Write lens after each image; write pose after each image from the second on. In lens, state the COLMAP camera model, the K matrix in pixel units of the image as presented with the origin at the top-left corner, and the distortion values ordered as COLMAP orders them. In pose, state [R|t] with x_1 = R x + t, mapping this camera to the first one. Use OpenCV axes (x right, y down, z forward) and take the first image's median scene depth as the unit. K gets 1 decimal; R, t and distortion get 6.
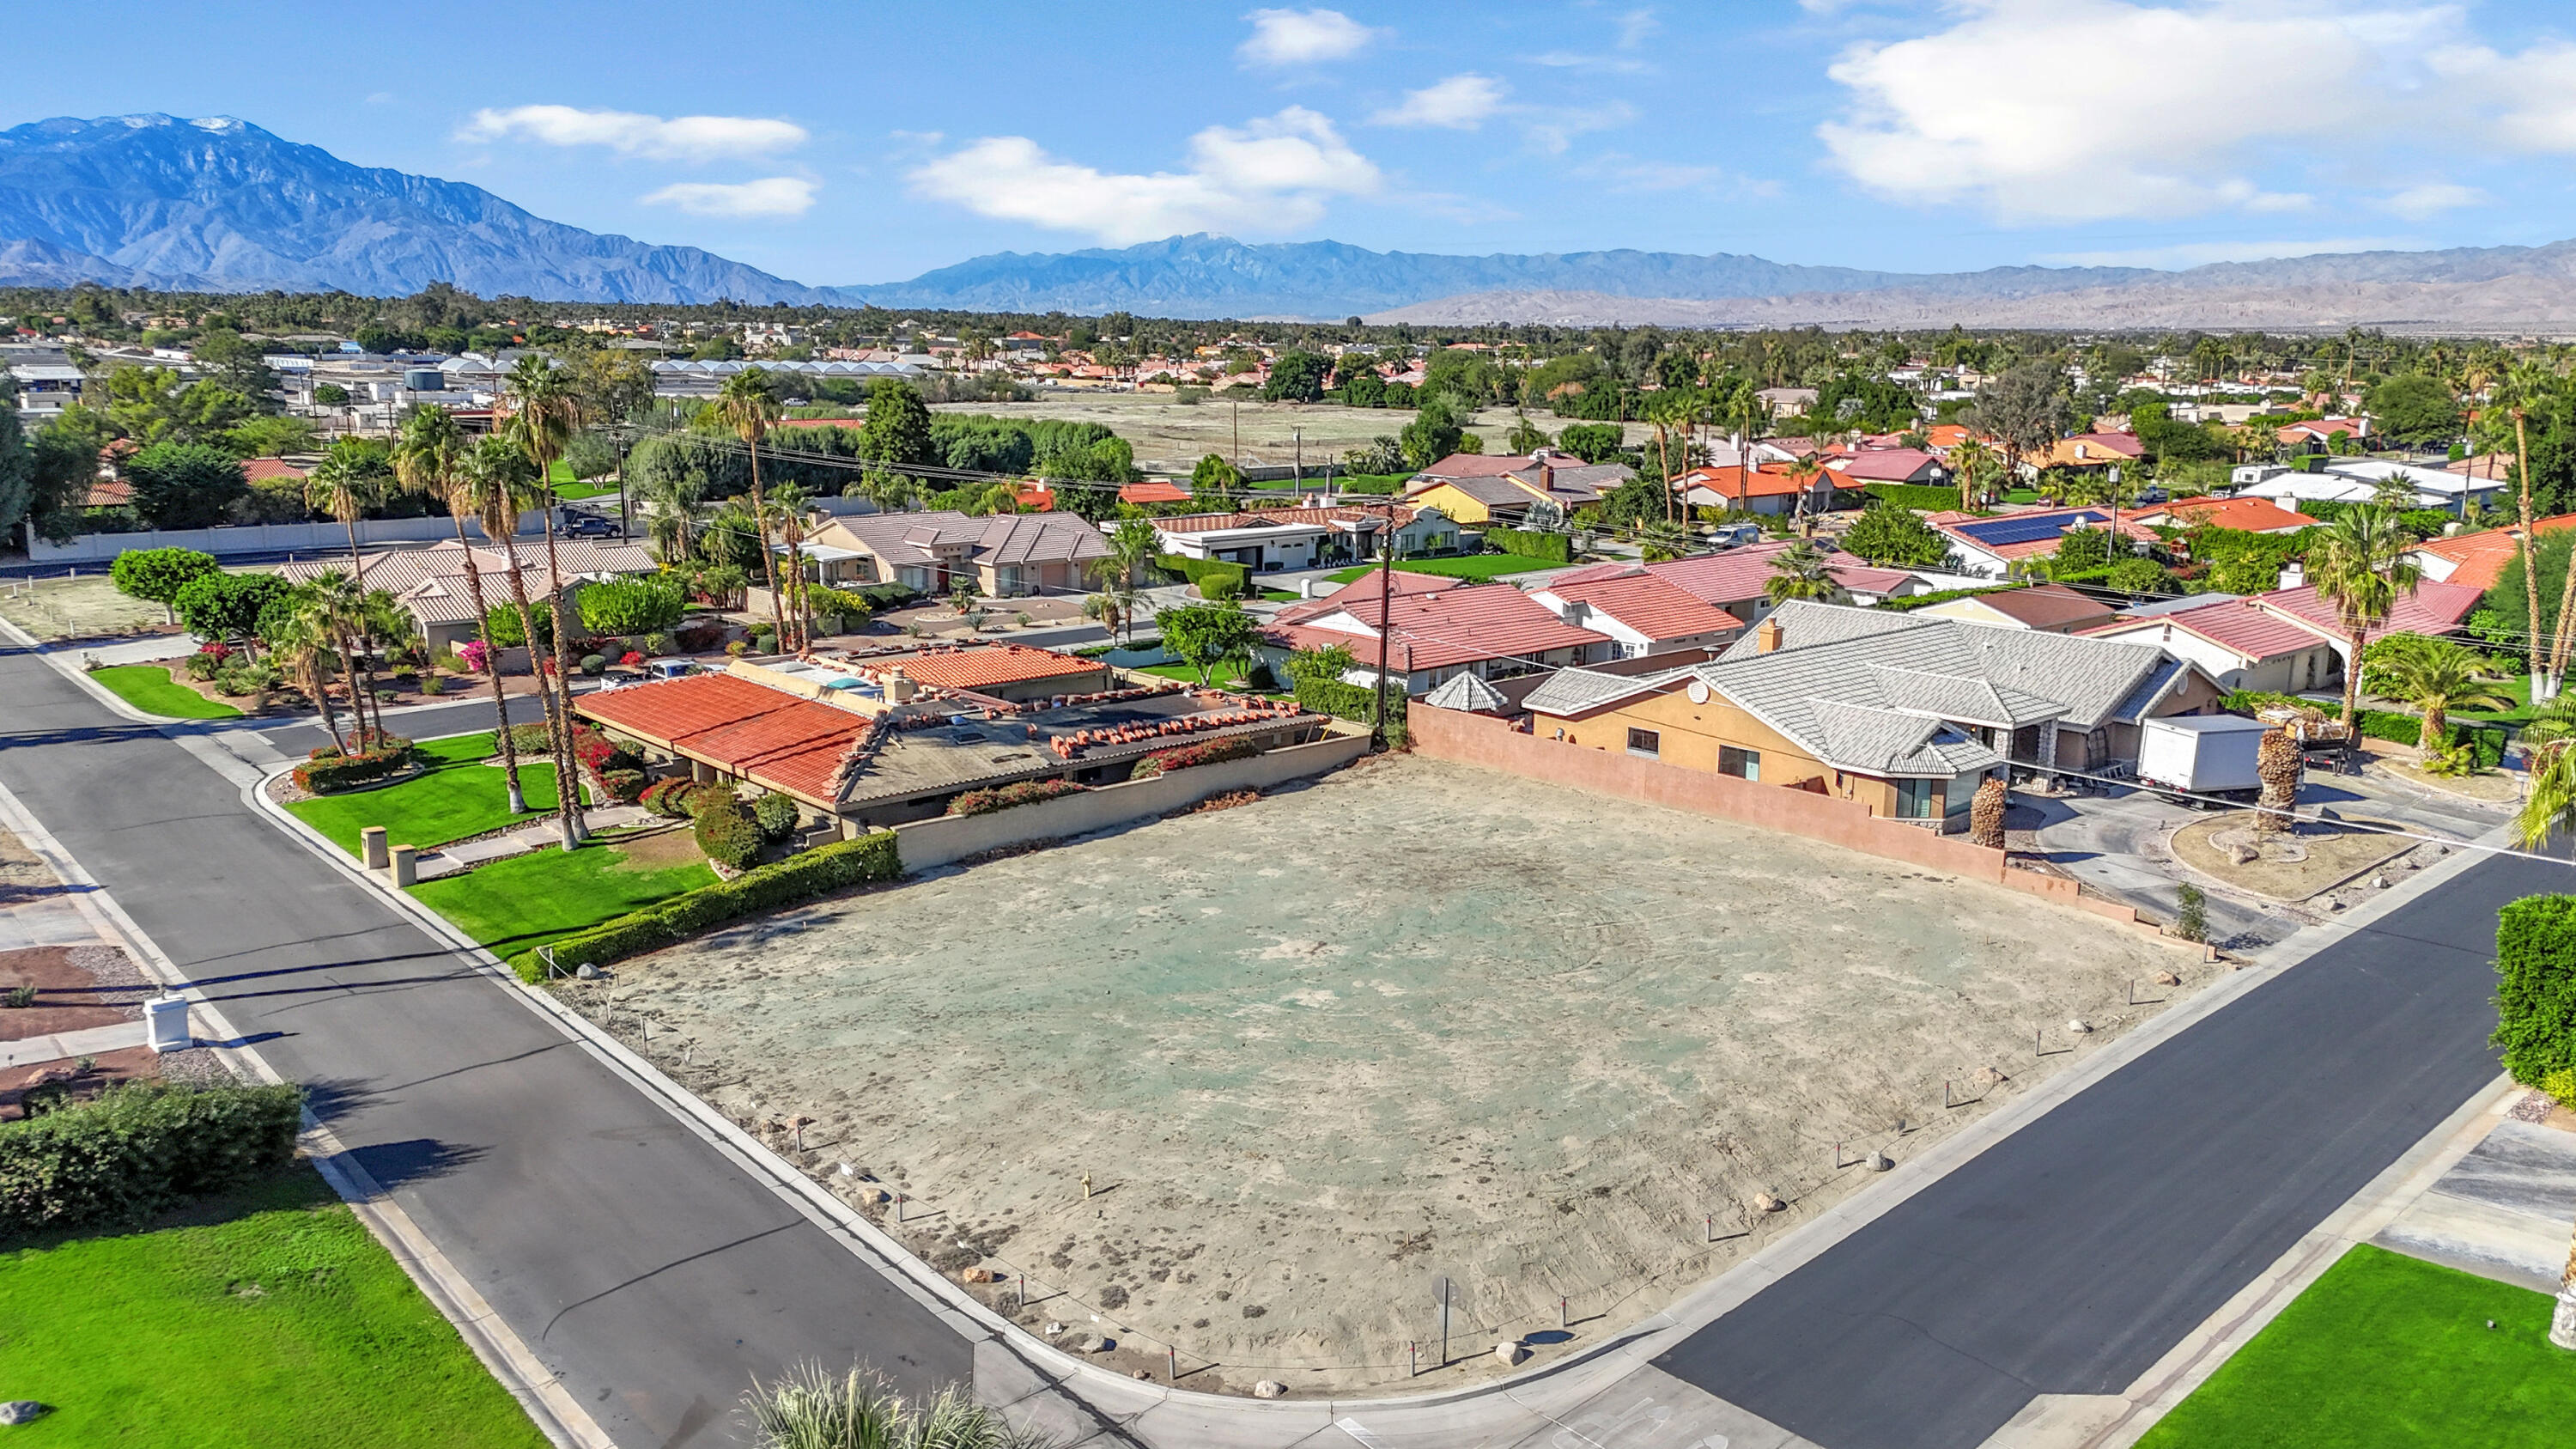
lens RADIAL K [[1892.1, 0, 1291.9], [0, 1892.1, 706.0], [0, 0, 1]] dist [0.072933, -0.071874]
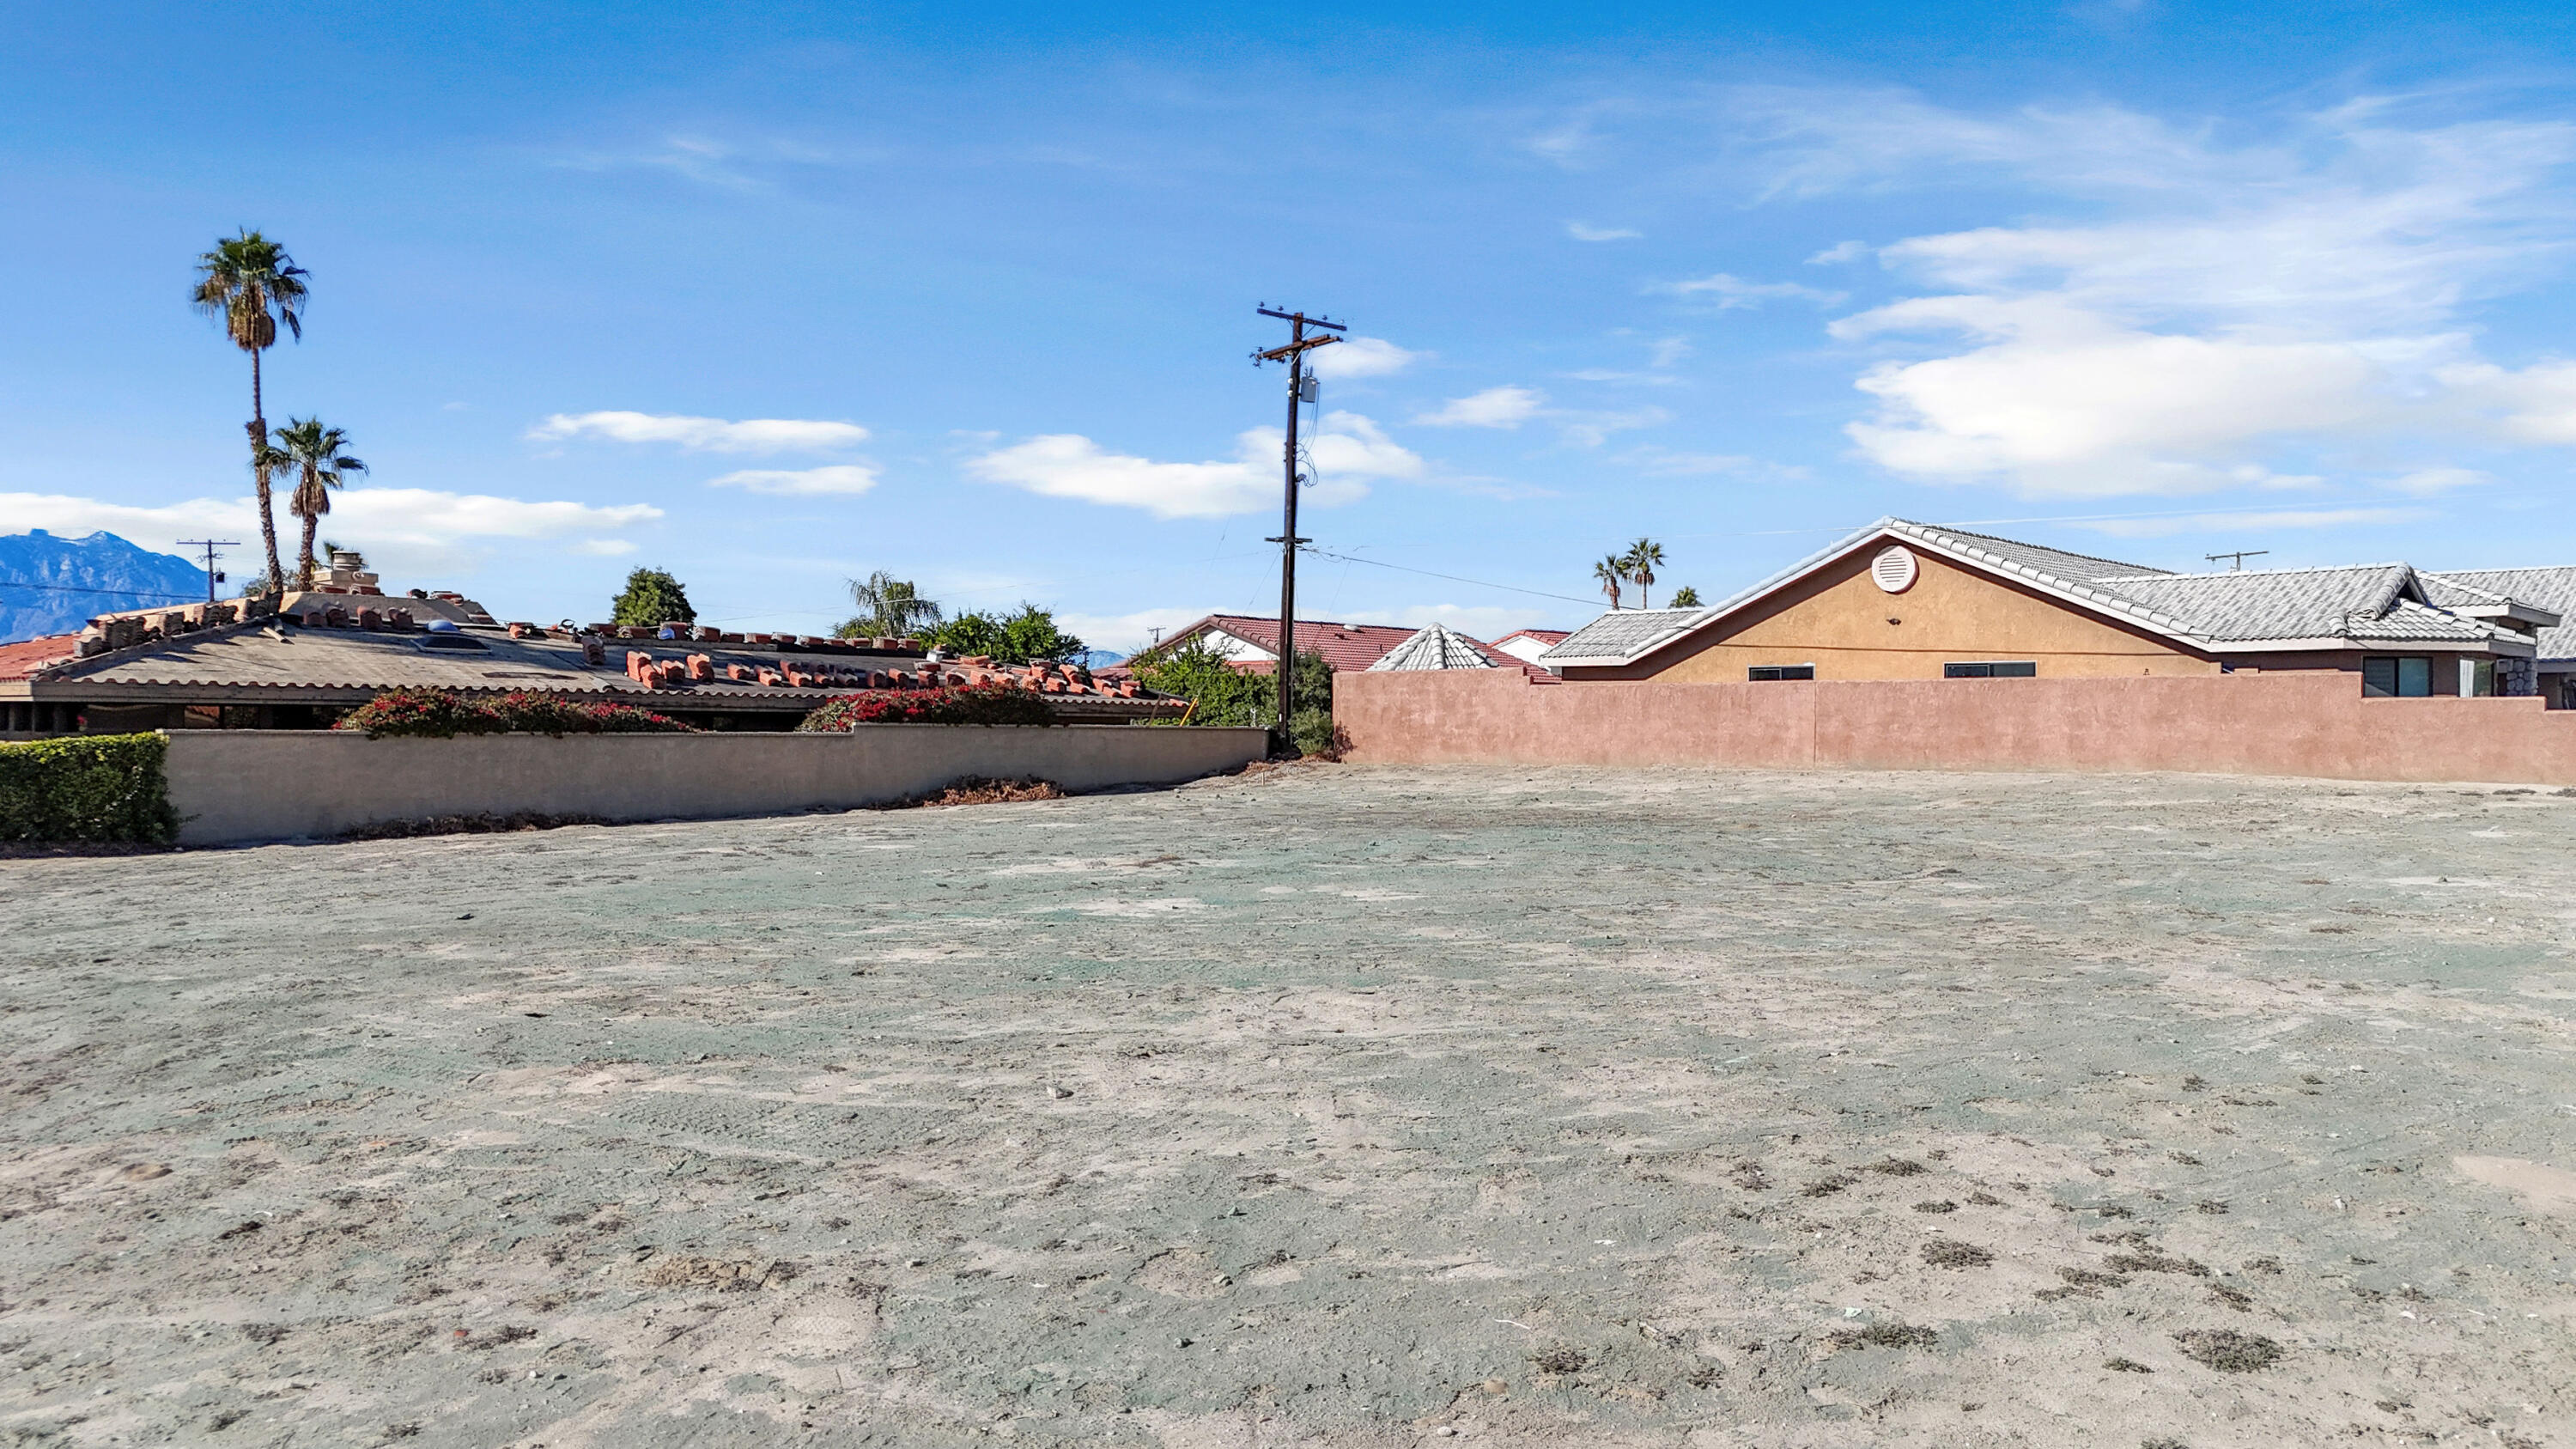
lens RADIAL K [[1892.1, 0, 1292.7], [0, 1892.1, 728.5], [0, 0, 1]] dist [0.072933, -0.071874]
pose [[0.997567, -0.001964, 0.069693, 0.014005], [0.015548, 0.980698, -0.194909, 0.170221], [-0.067965, 0.195518, 0.978342, 0.630221]]
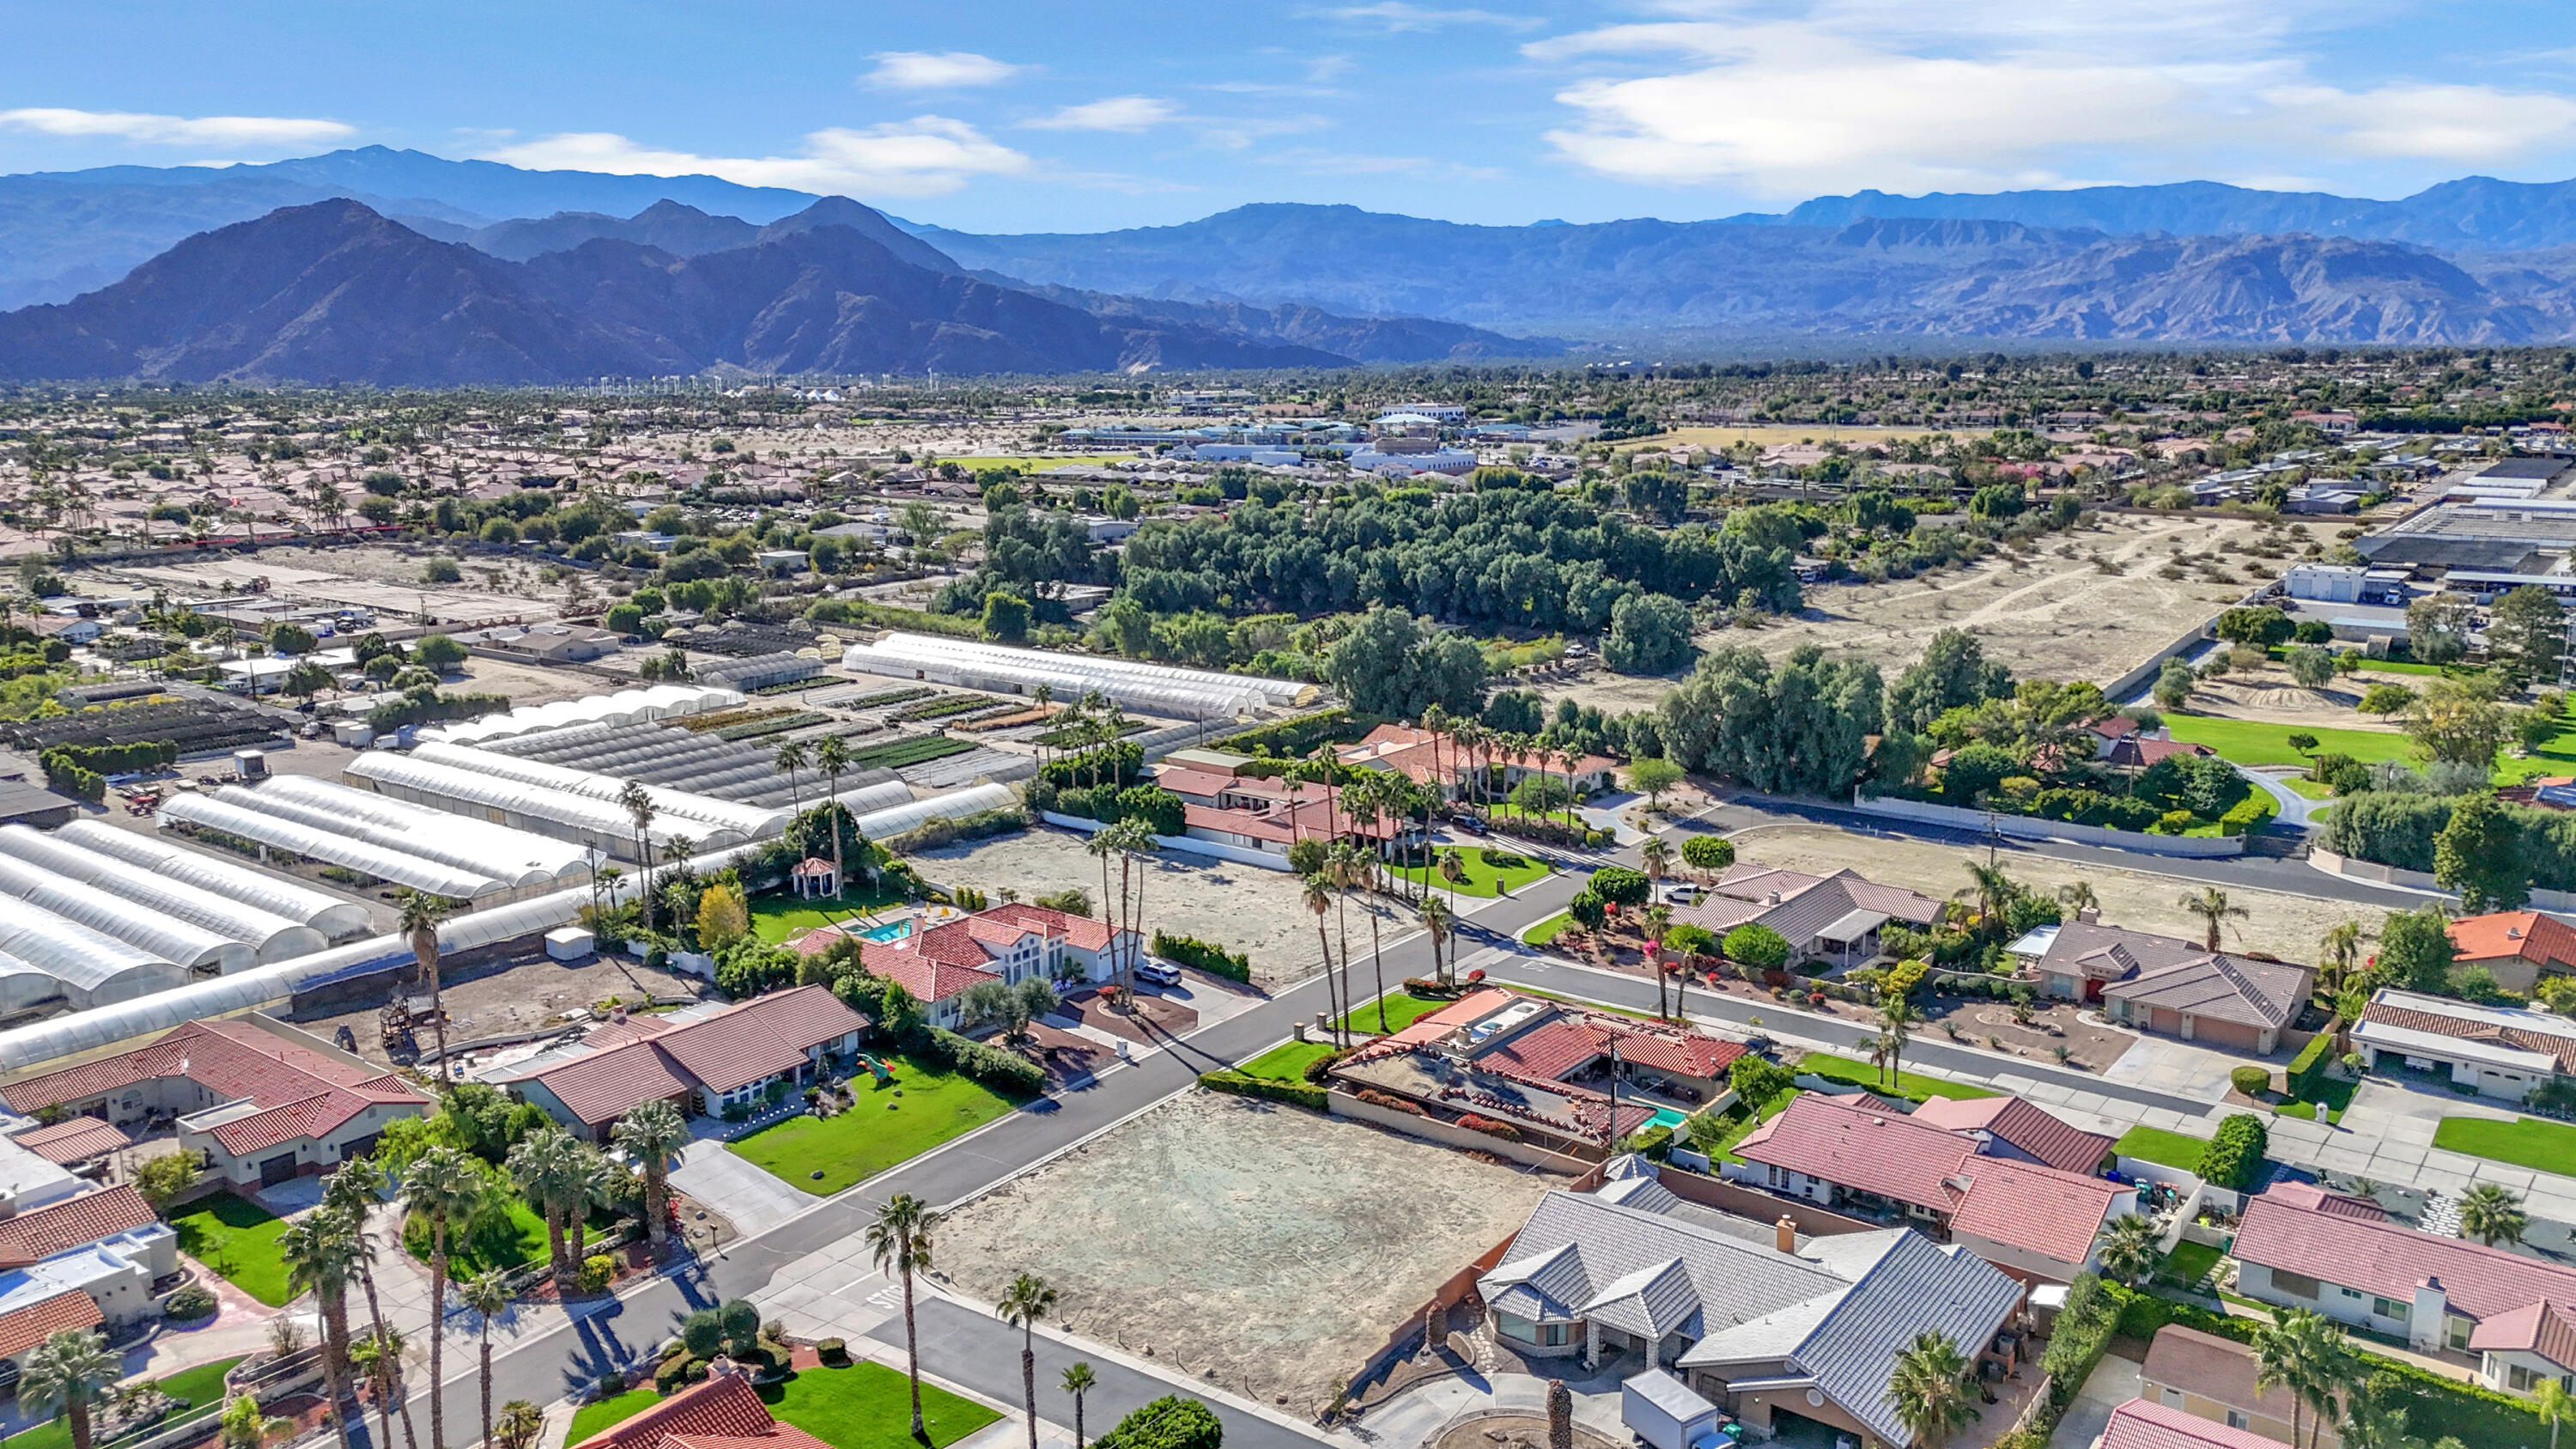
lens RADIAL K [[1892.1, 0, 1286.1], [0, 1892.1, 734.6], [0, 0, 1]] dist [0.072933, -0.071874]
pose [[0.176658, 0.184977, -0.966734, 2.026389], [-0.184628, 0.970975, 0.152050, -0.732091], [0.966801, 0.151626, 0.205683, 0.492832]]
